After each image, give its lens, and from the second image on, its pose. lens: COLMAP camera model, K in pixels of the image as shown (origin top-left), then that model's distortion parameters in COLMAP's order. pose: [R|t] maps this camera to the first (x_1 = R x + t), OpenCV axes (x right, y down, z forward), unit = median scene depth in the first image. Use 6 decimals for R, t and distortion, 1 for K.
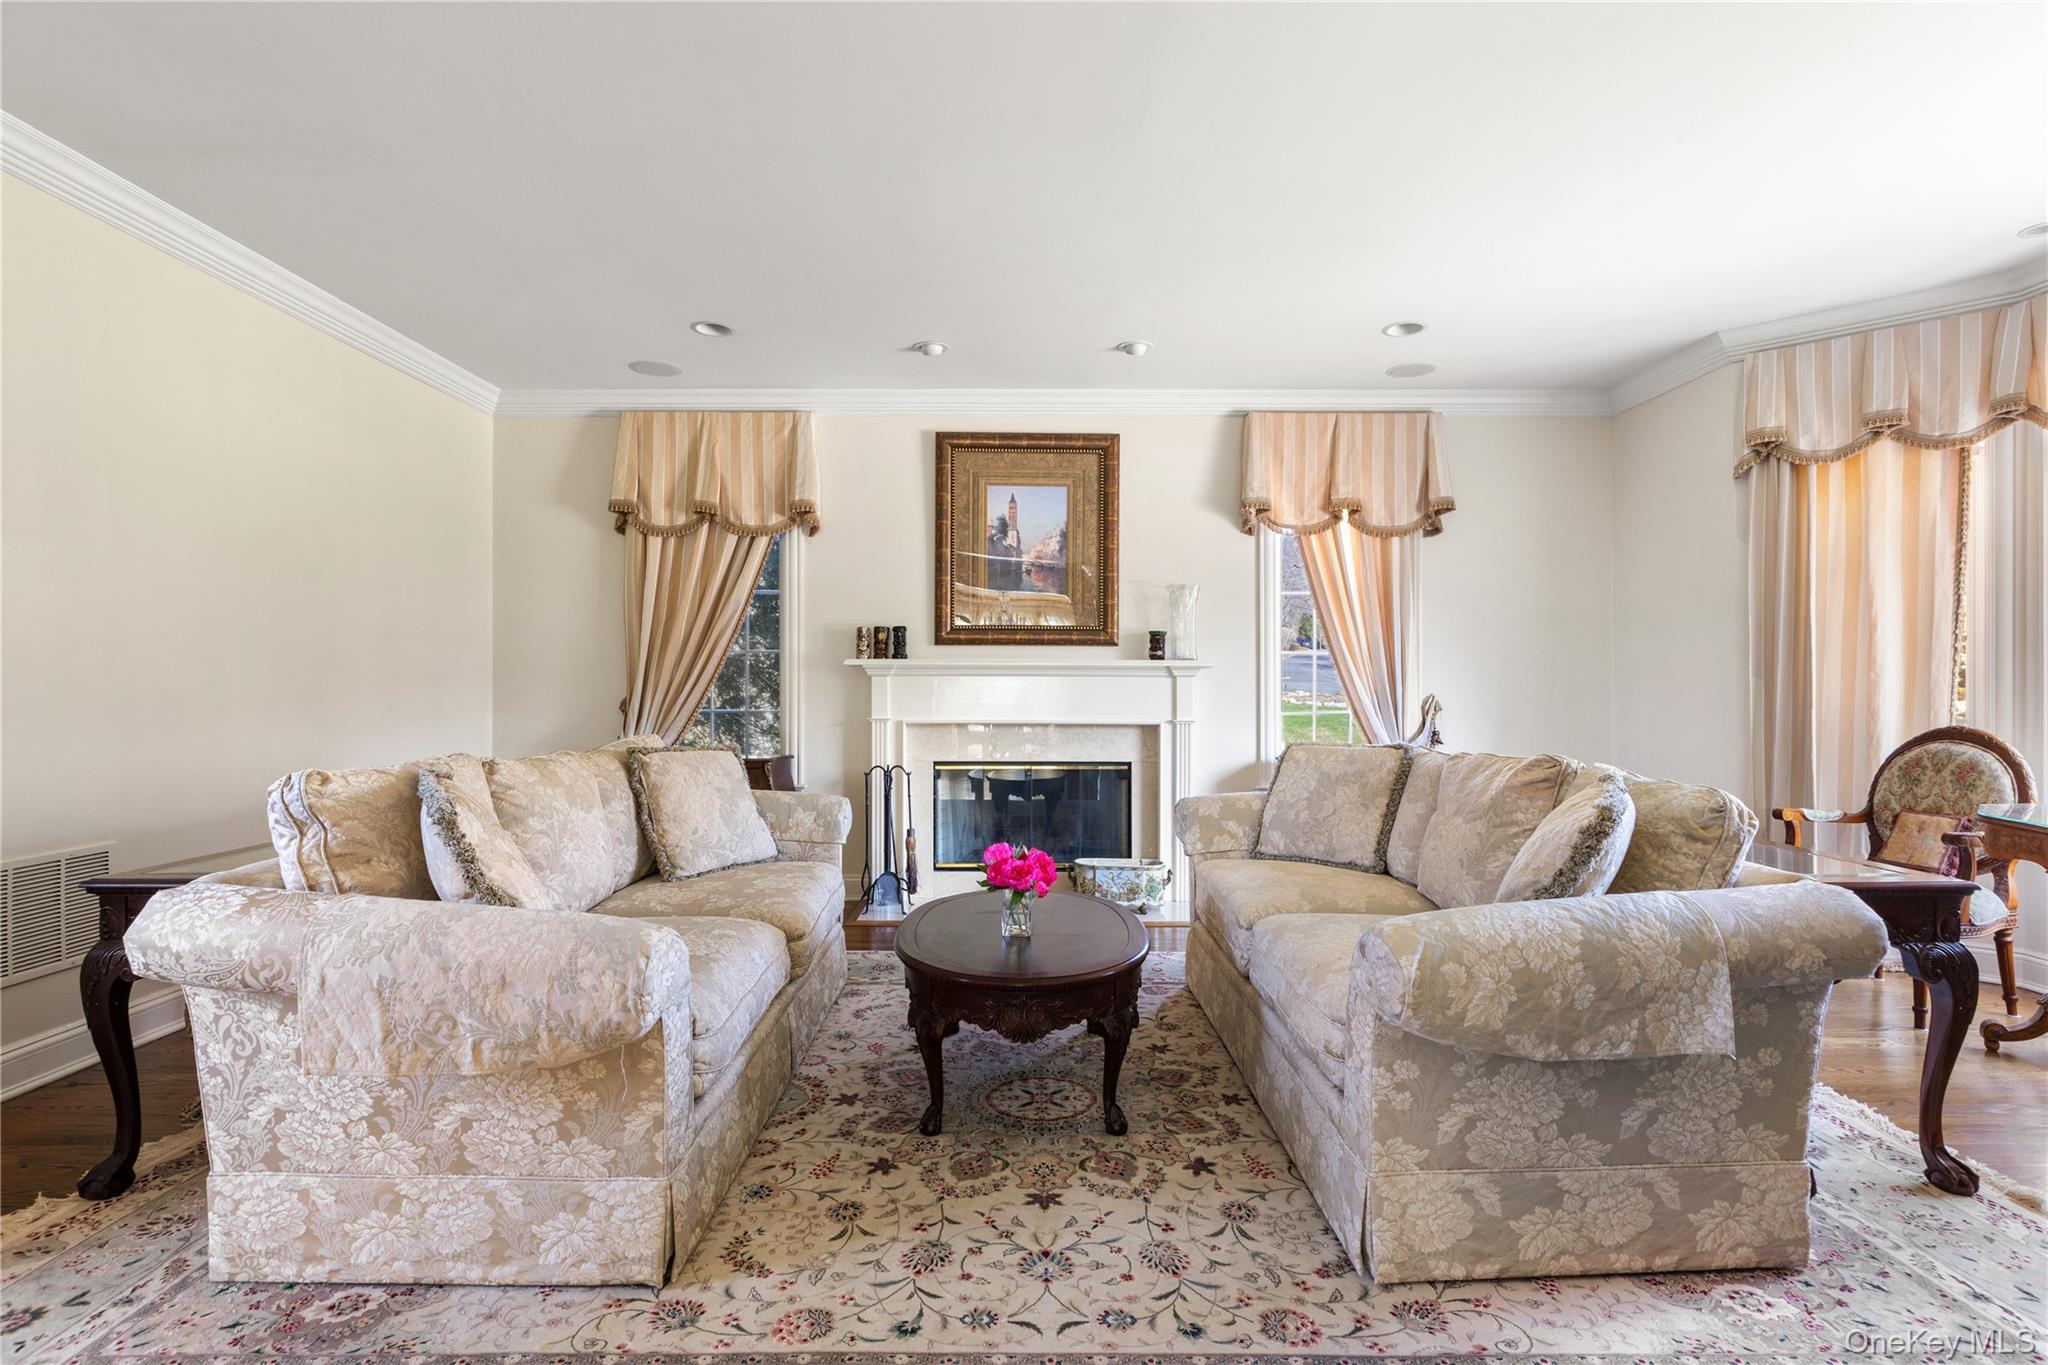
lens RADIAL K [[989.4, 0, 1025.9], [0, 989.4, 668.6], [0, 0, 1]] dist [0.000204, 0.000045]
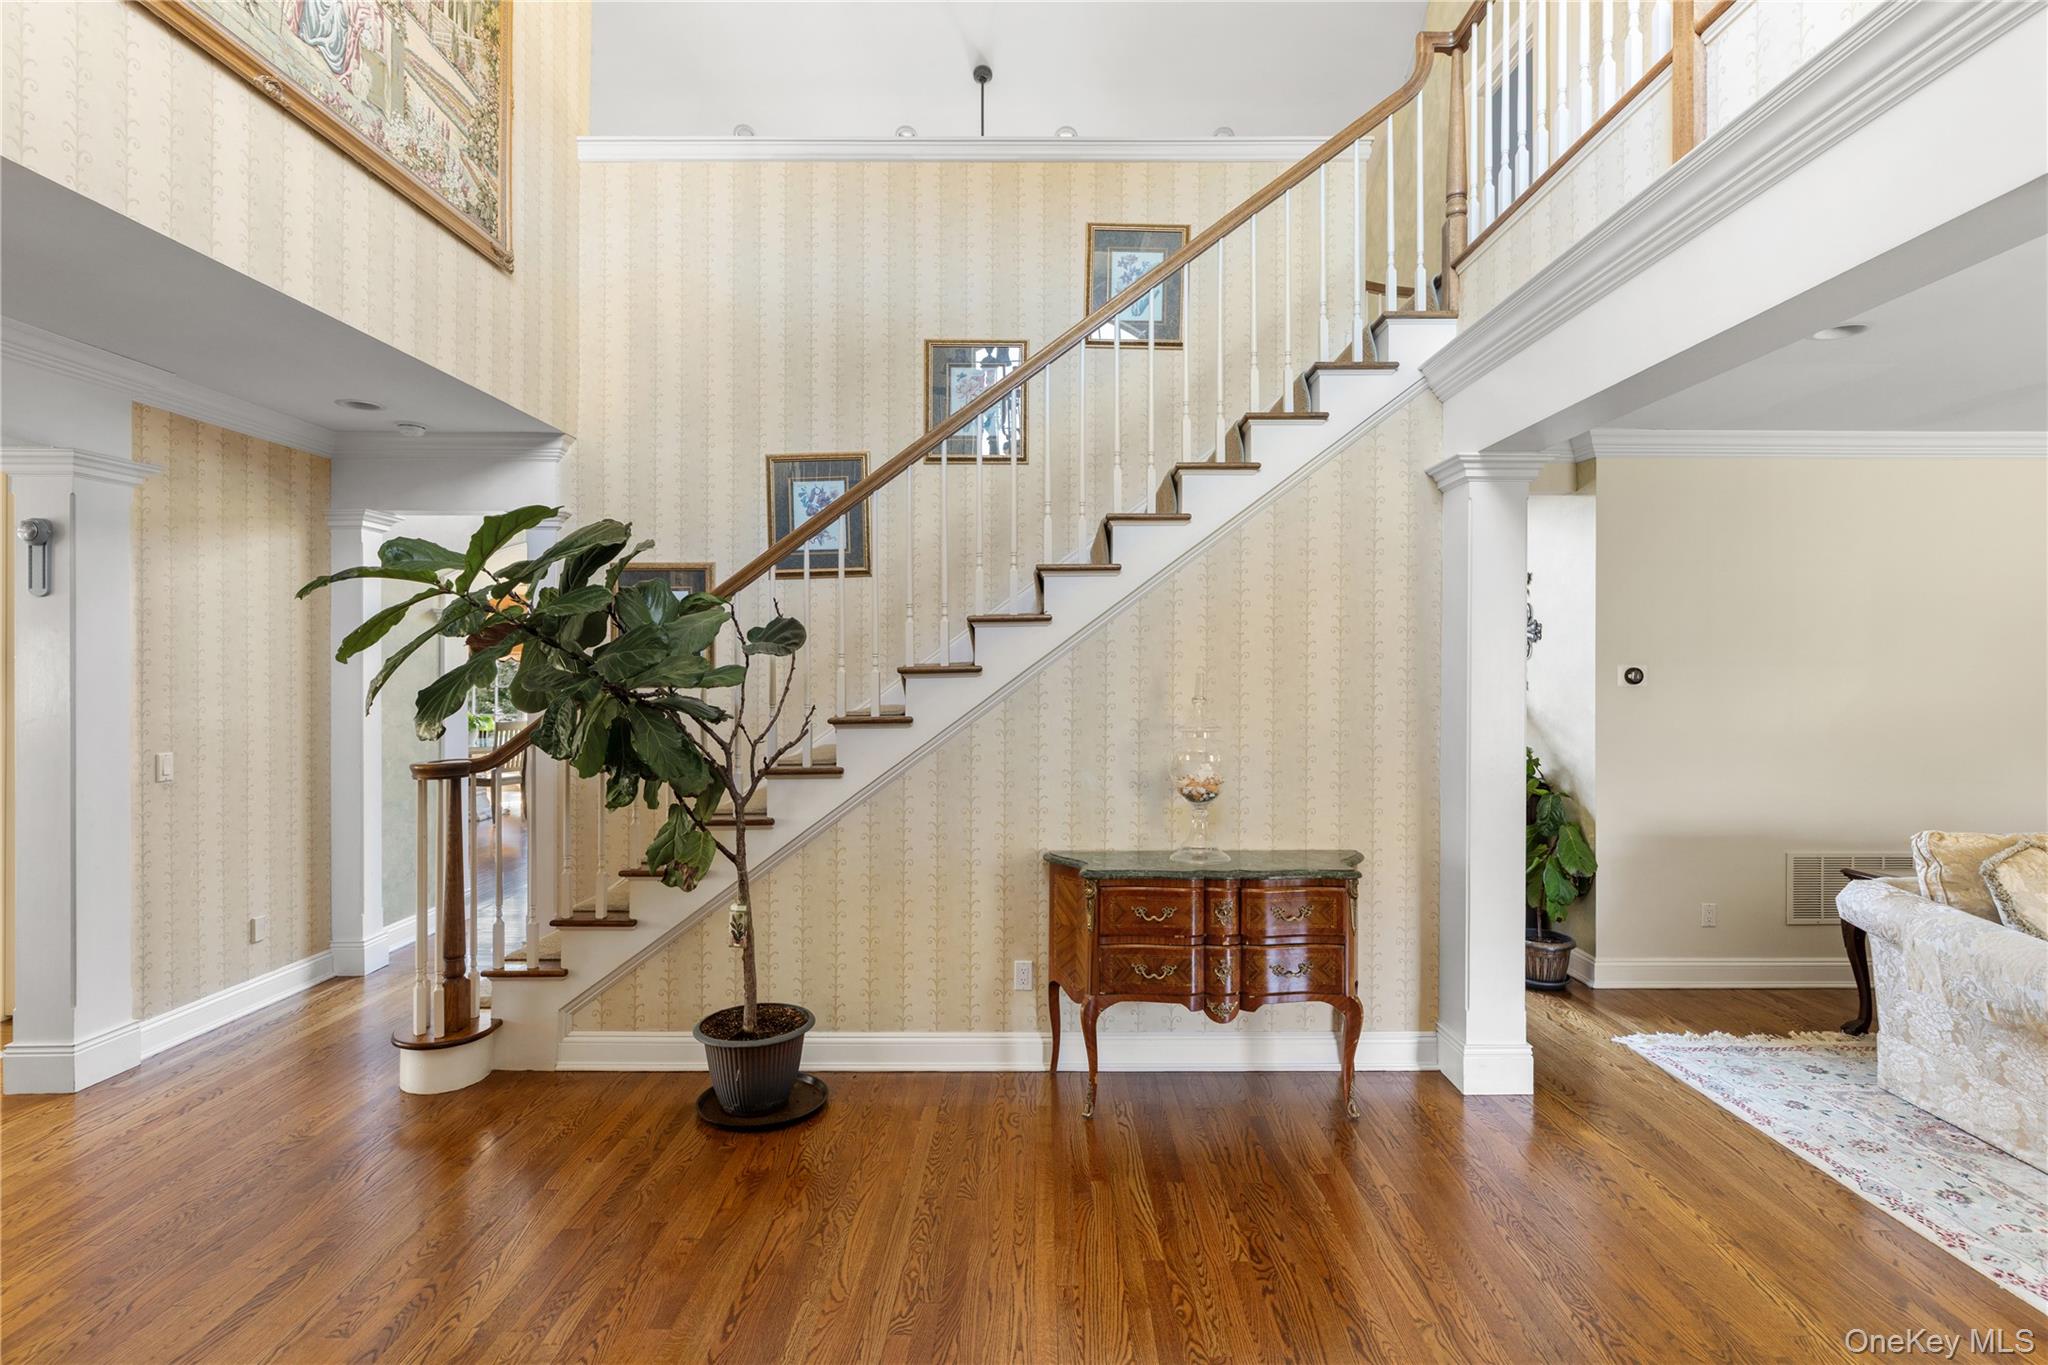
lens RADIAL K [[1015.8, 0, 1026.5], [0, 1015.8, 674.8], [0, 0, 1]] dist [0.000232, 0.000115]
pose [[-0.009955, 0.008102, -0.999918, 0.449003], [0.007492, 0.999940, 0.008027, -0.082482], [0.999922, -0.007411, -0.010015, -0.245224]]
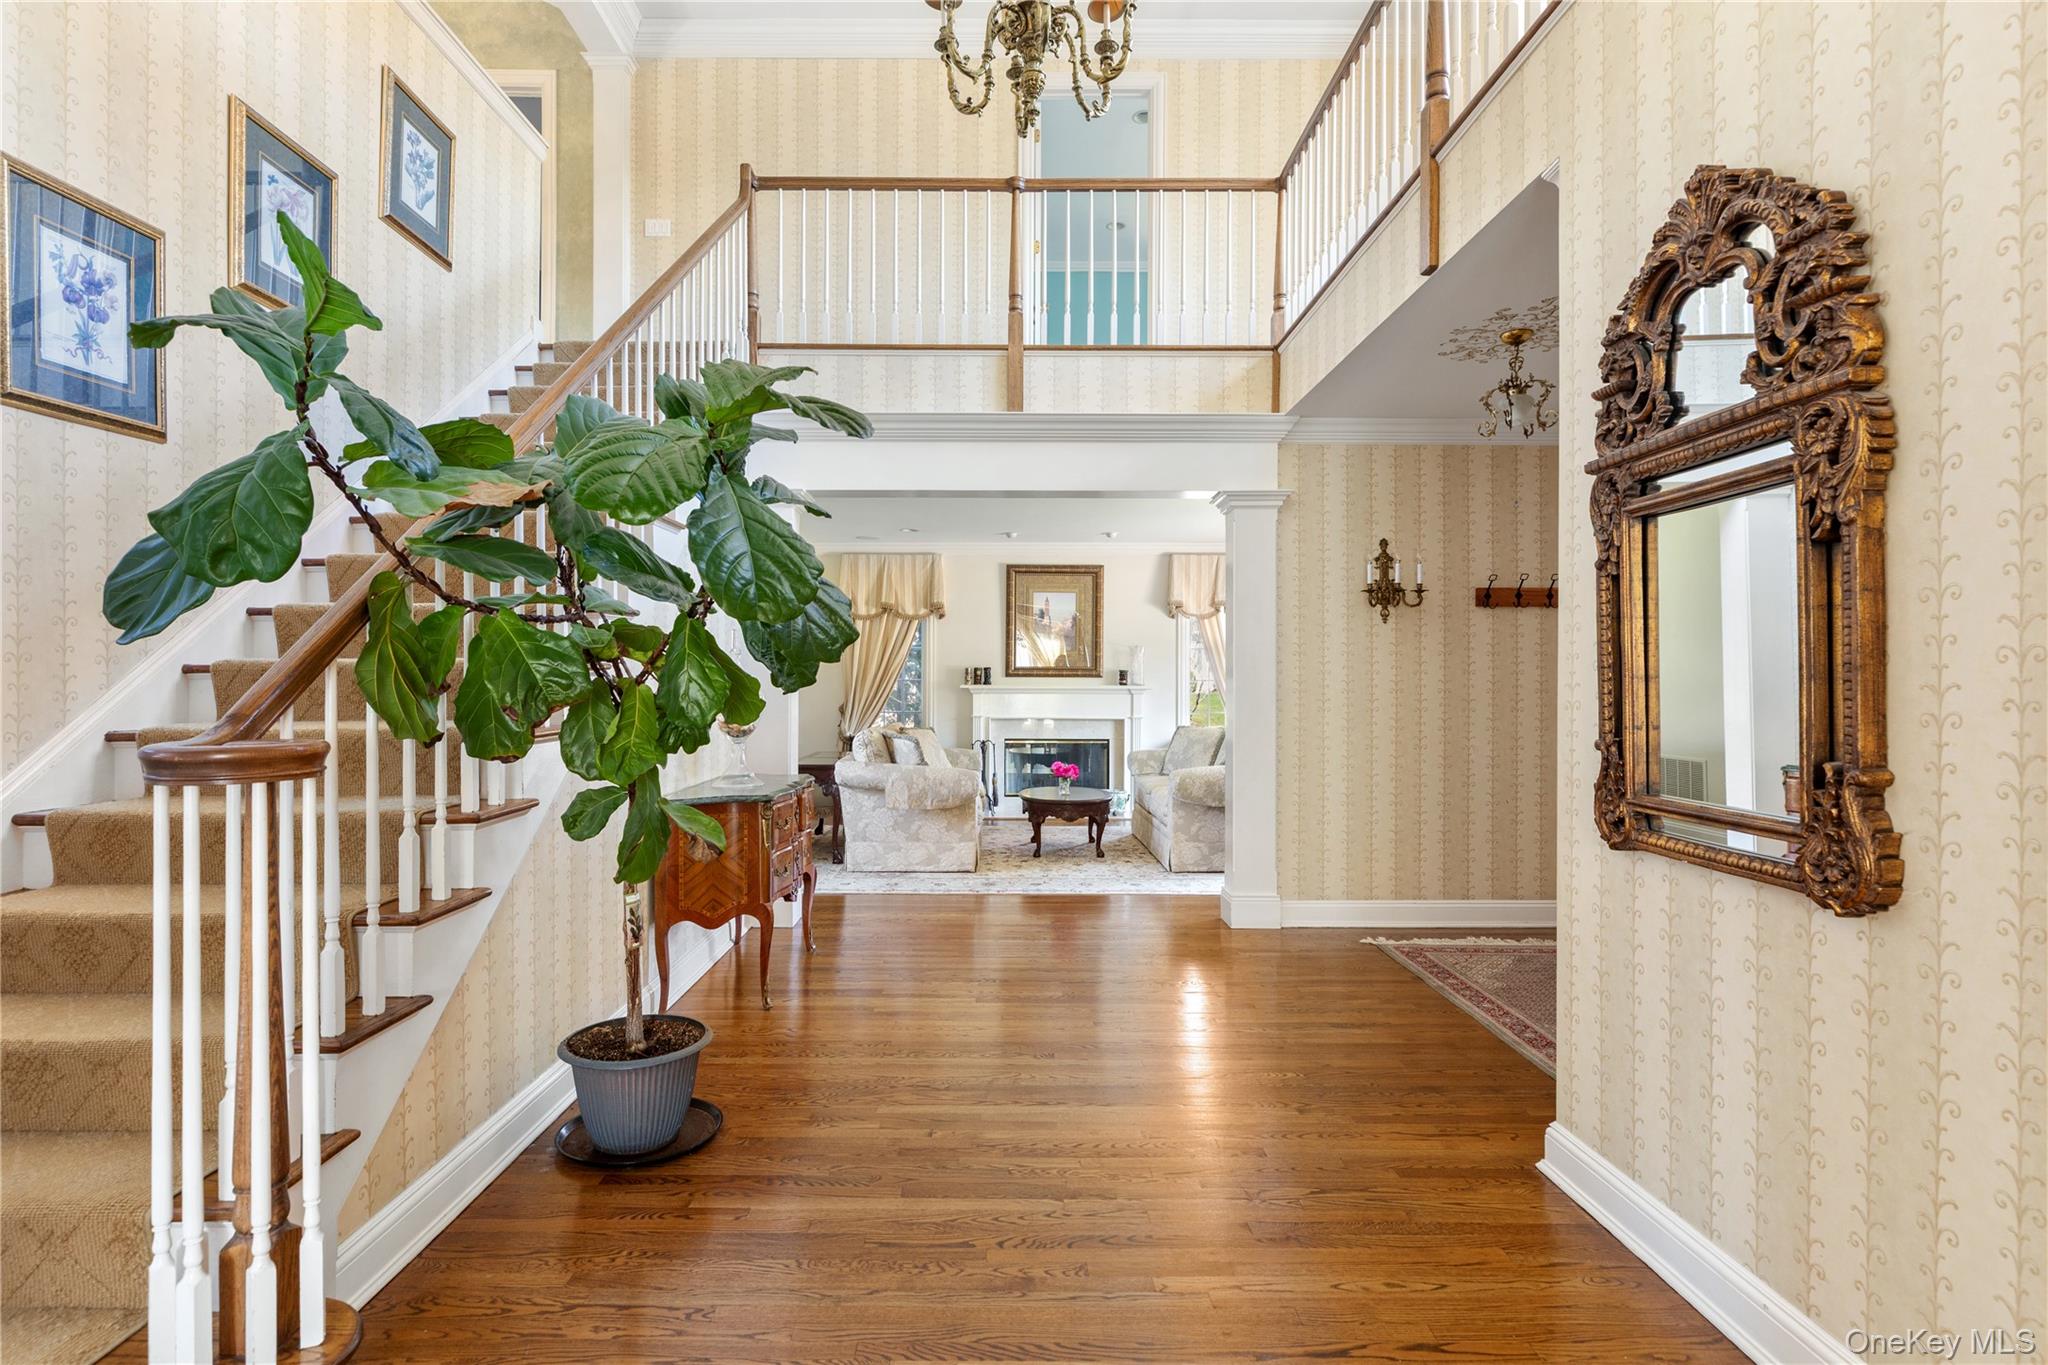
lens RADIAL K [[1015.8, 0, 1026.5], [0, 1015.8, 674.8], [0, 0, 1]] dist [0.000232, 0.000115]
pose [[0.999882, 0.001013, 0.015317, -0.089683], [-0.001119, 0.999975, 0.006910, -0.045711], [-0.015310, -0.006926, 0.999859, -1.026493]]
